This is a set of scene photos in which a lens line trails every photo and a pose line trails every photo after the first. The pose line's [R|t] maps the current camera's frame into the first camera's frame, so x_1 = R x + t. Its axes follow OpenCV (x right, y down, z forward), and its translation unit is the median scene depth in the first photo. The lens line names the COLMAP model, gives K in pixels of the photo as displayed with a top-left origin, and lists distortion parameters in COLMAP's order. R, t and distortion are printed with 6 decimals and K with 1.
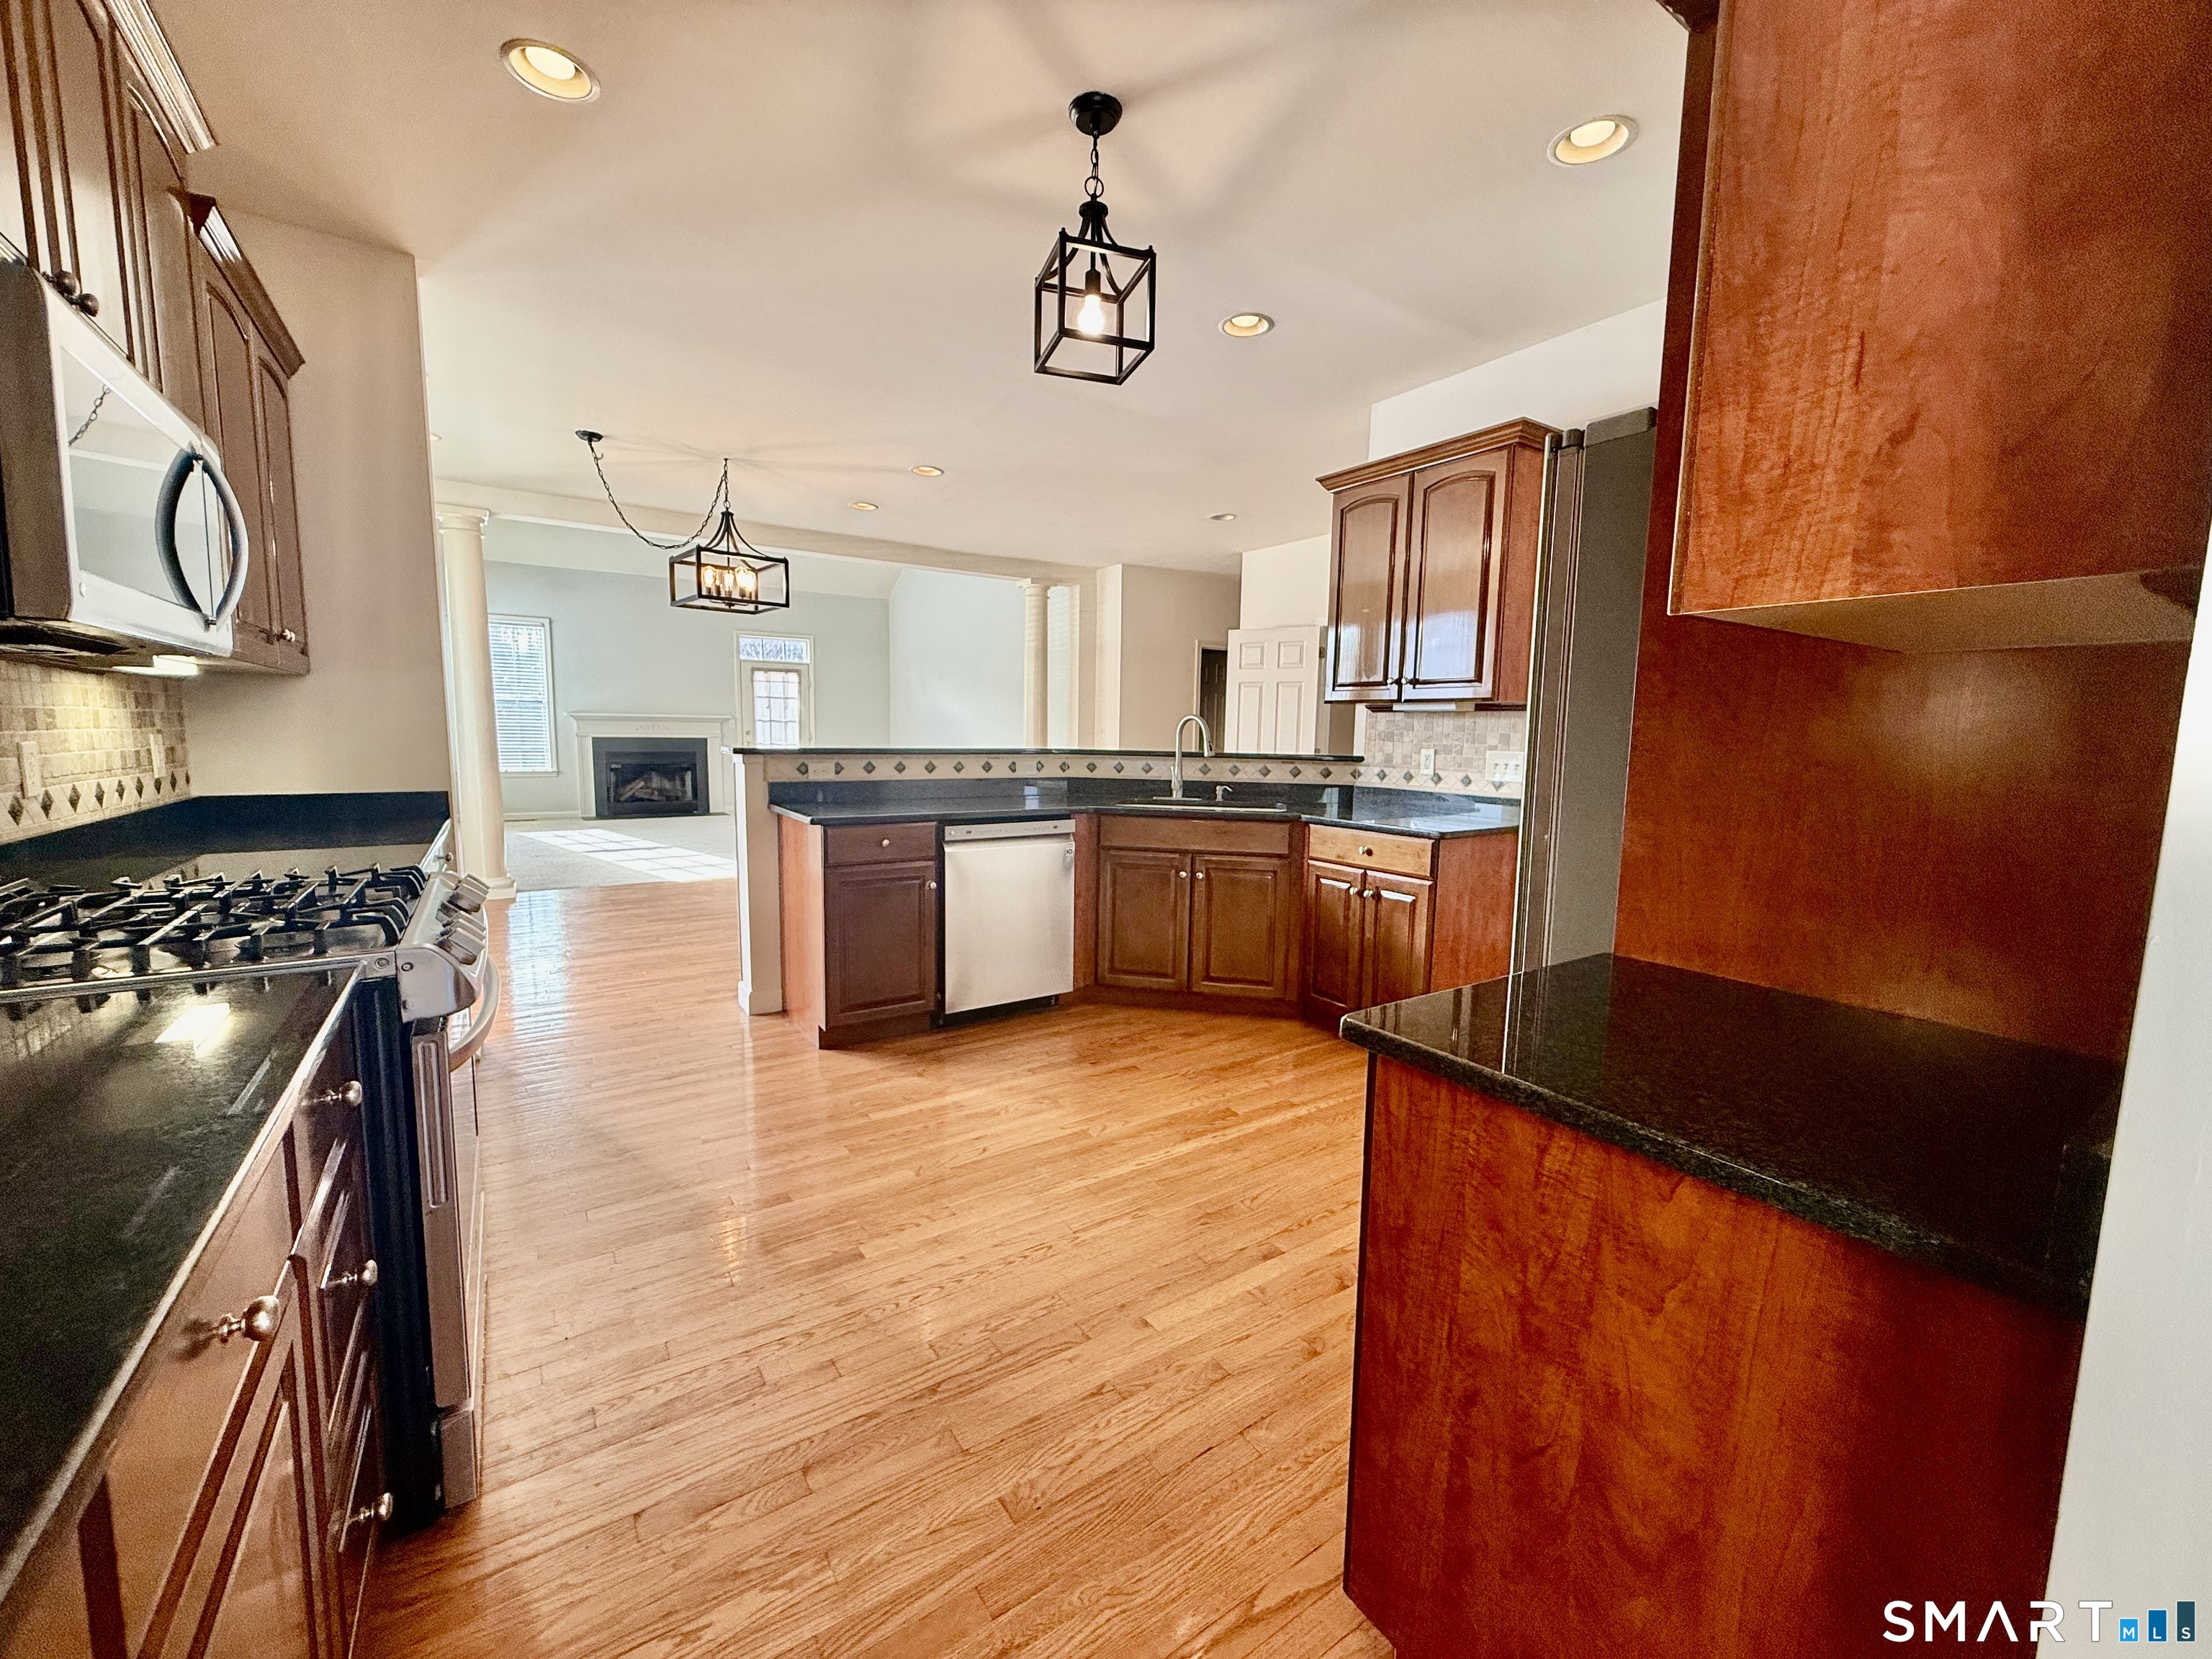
lens RADIAL K [[880.4, 0, 1098.4], [0, 880.4, 828.9], [0, 0, 1]] dist [-0.000127, 0.000258]
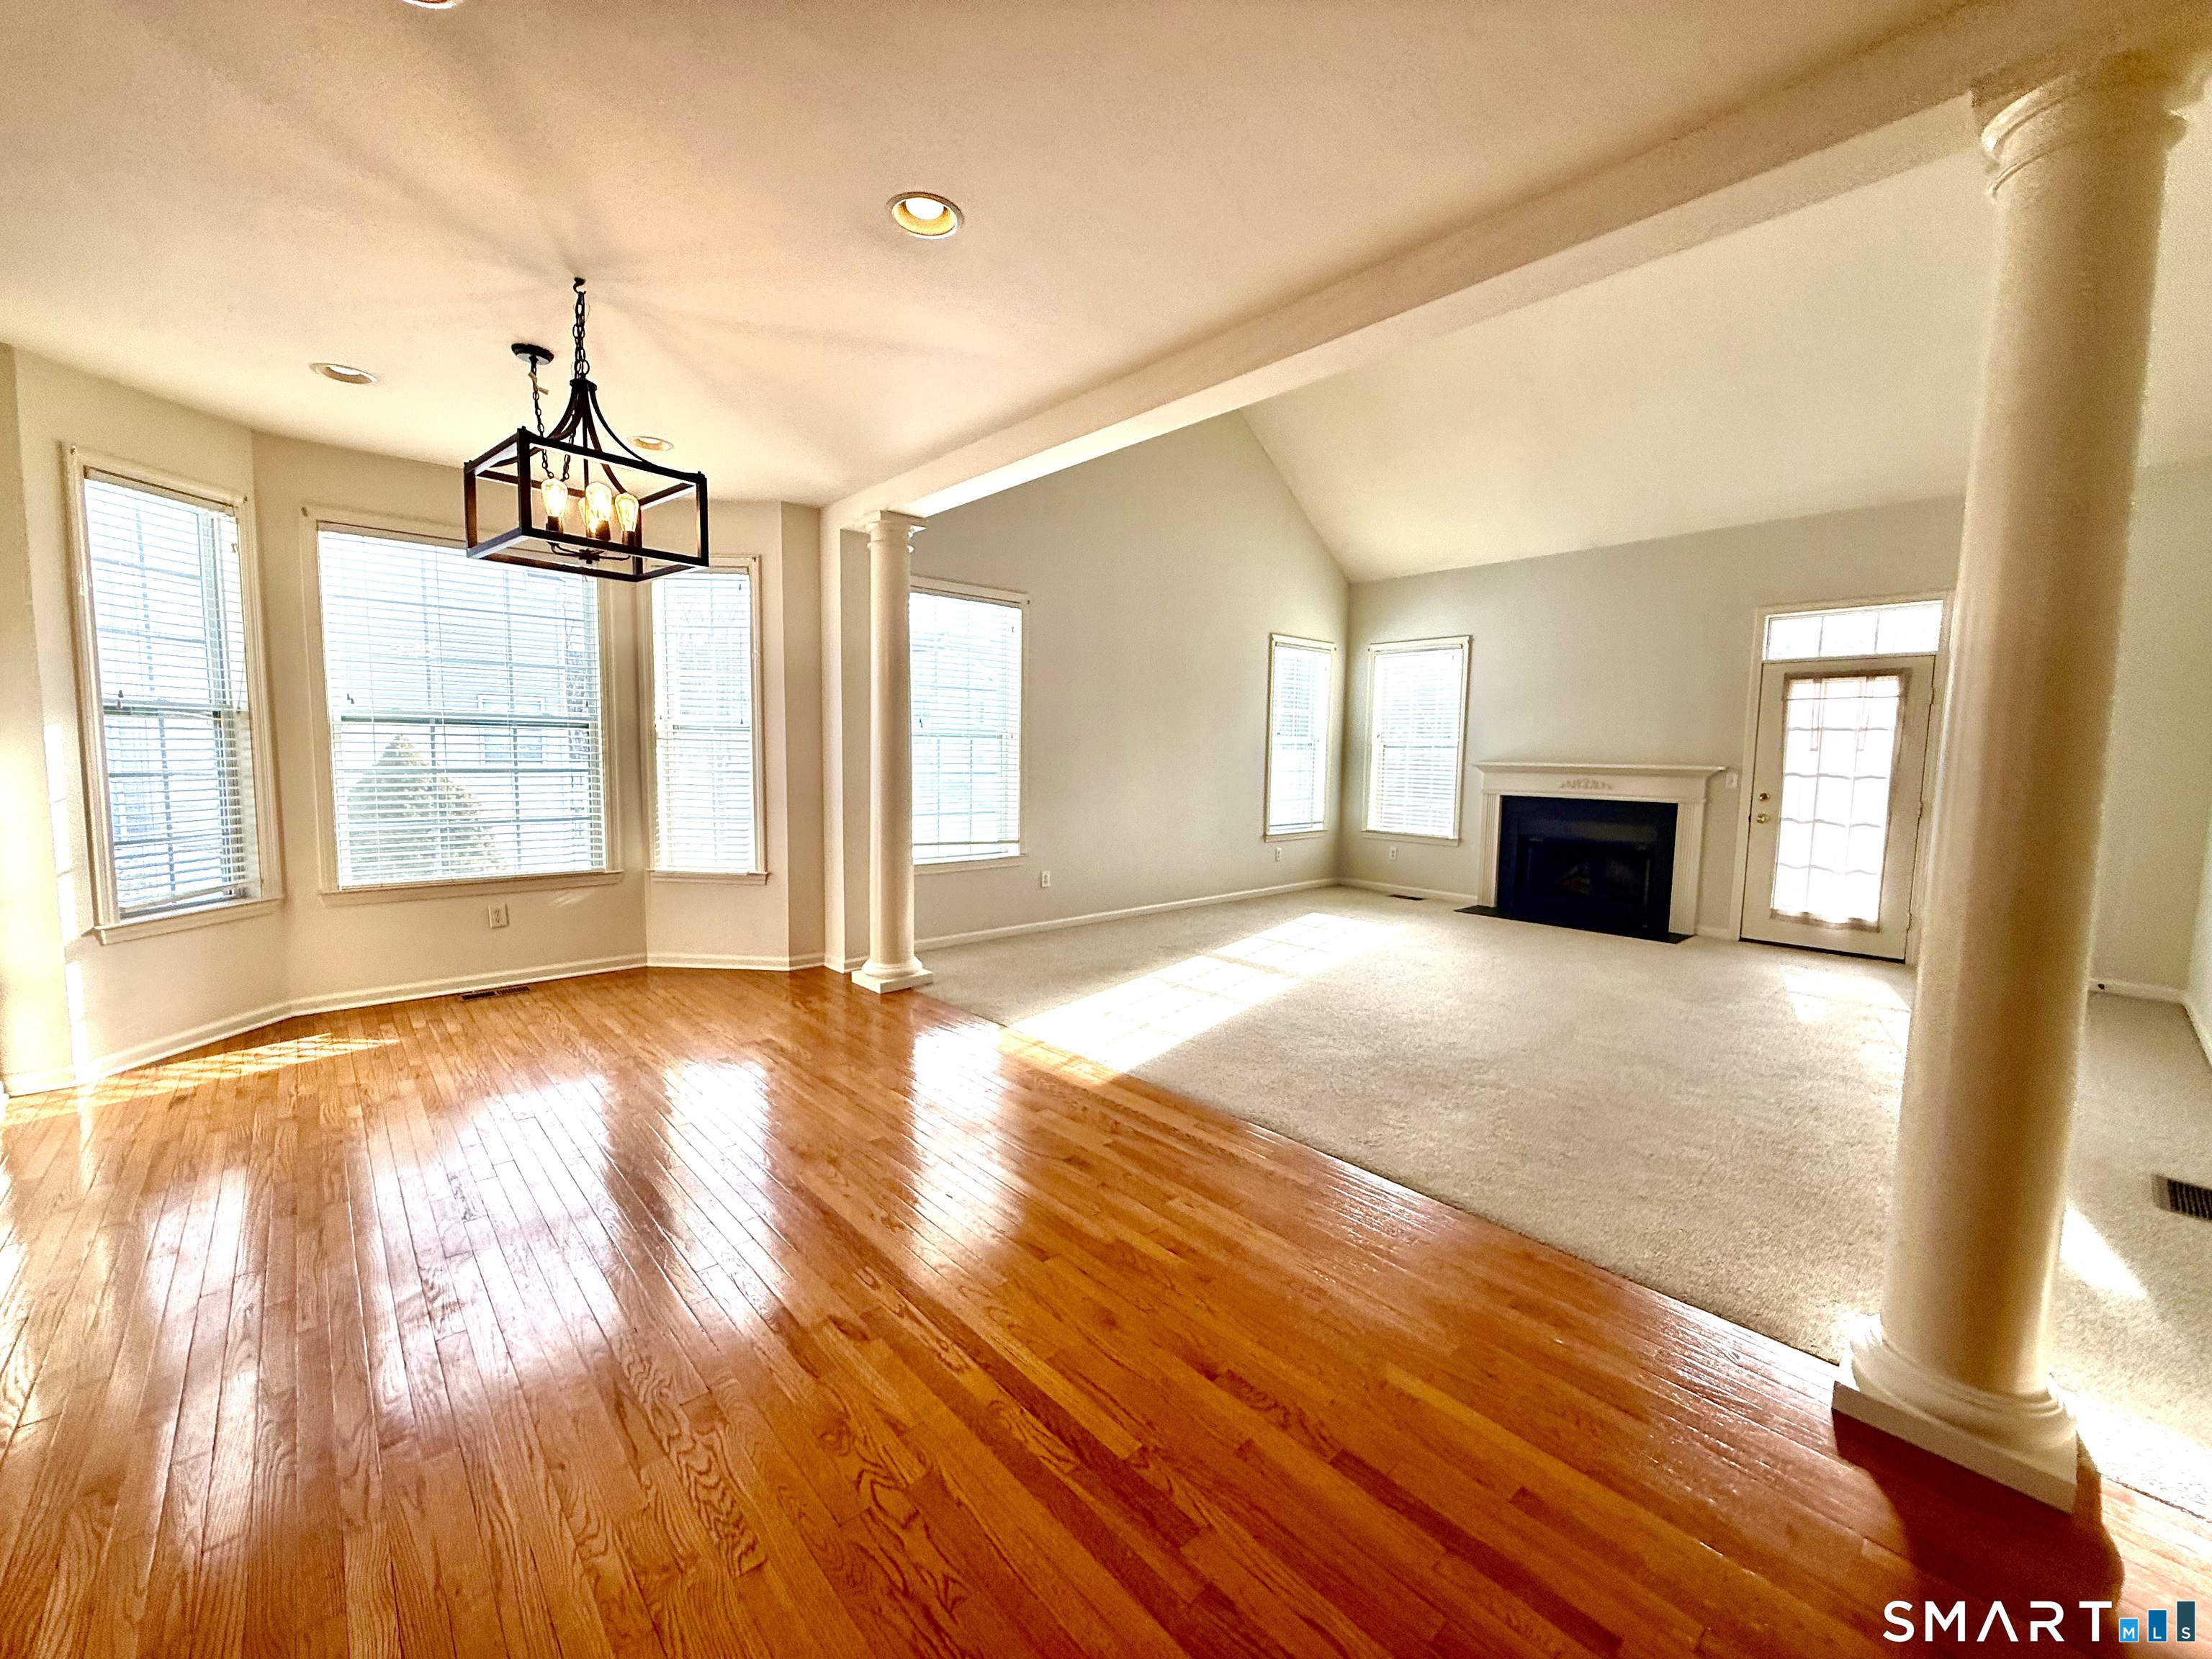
lens RADIAL K [[880.4, 0, 1098.4], [0, 880.4, 828.9], [0, 0, 1]] dist [-0.000127, 0.000258]
pose [[0.144171, 0.071990, -0.986931, 0.076994], [-0.127511, 0.990387, 0.053615, -0.075310], [0.981303, 0.118115, 0.151965, 0.589983]]
